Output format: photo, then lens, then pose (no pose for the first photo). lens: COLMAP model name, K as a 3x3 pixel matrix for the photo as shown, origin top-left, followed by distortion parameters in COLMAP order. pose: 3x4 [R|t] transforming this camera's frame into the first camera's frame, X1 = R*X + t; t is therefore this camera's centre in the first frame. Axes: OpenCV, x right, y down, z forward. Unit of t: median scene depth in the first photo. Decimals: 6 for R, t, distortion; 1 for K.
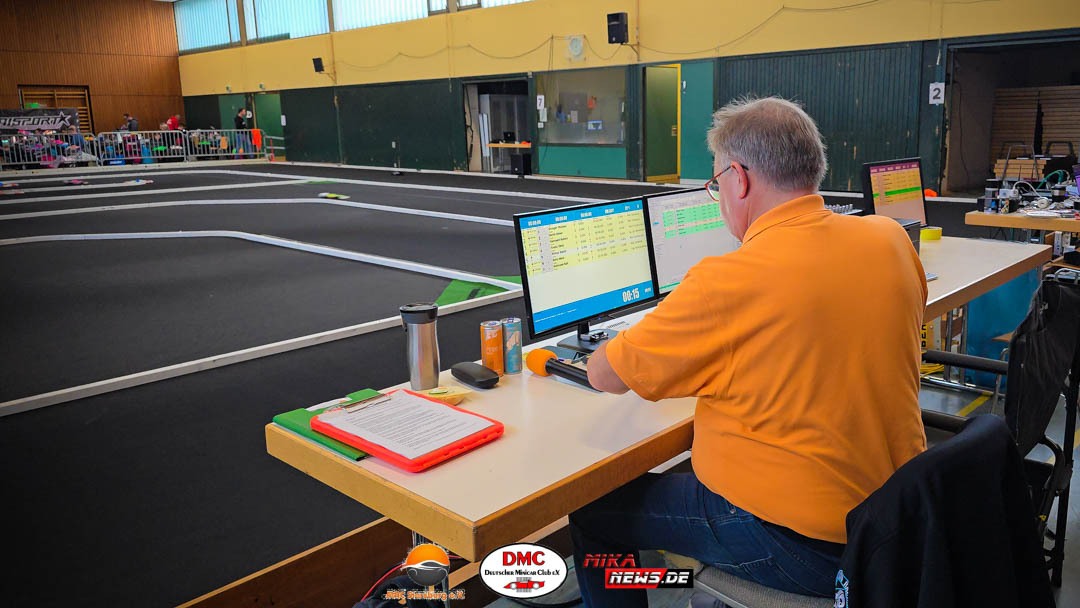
lens RADIAL K [[775.7, 0, 551.8], [0, 775.7, 272.4], [0, 0, 1]] dist [0.038036, -0.007526]
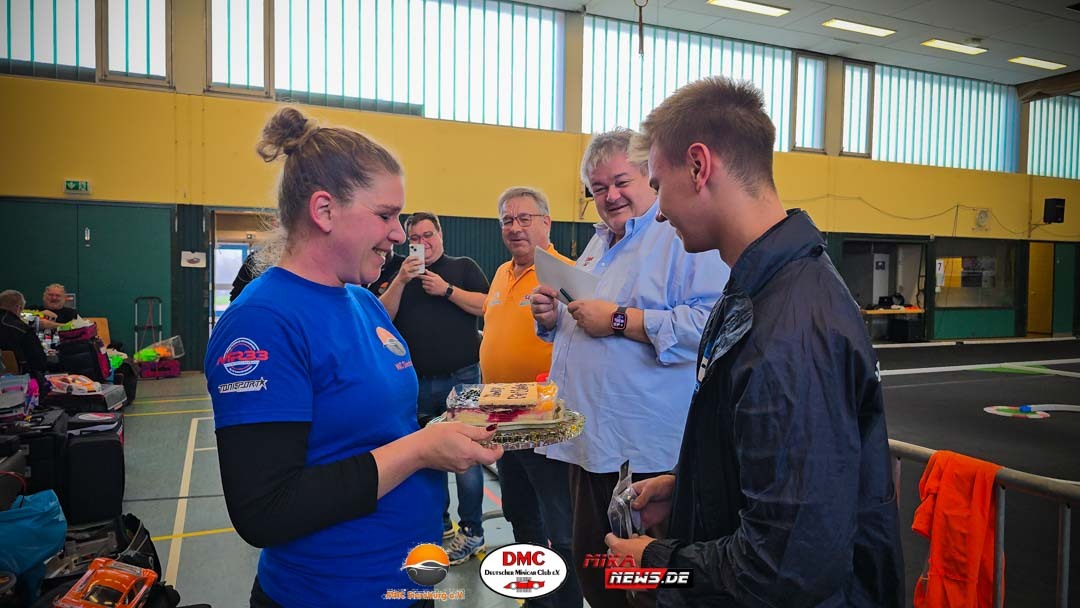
lens RADIAL K [[734.3, 0, 545.4], [0, 734.3, 296.0], [0, 0, 1]] dist [0.046087, -0.046052]
pose [[0.373208, -0.007675, 0.927716, -0.852003], [0.166484, 0.984288, -0.058832, -0.167848], [-0.912688, 0.176406, 0.368622, 0.890669]]
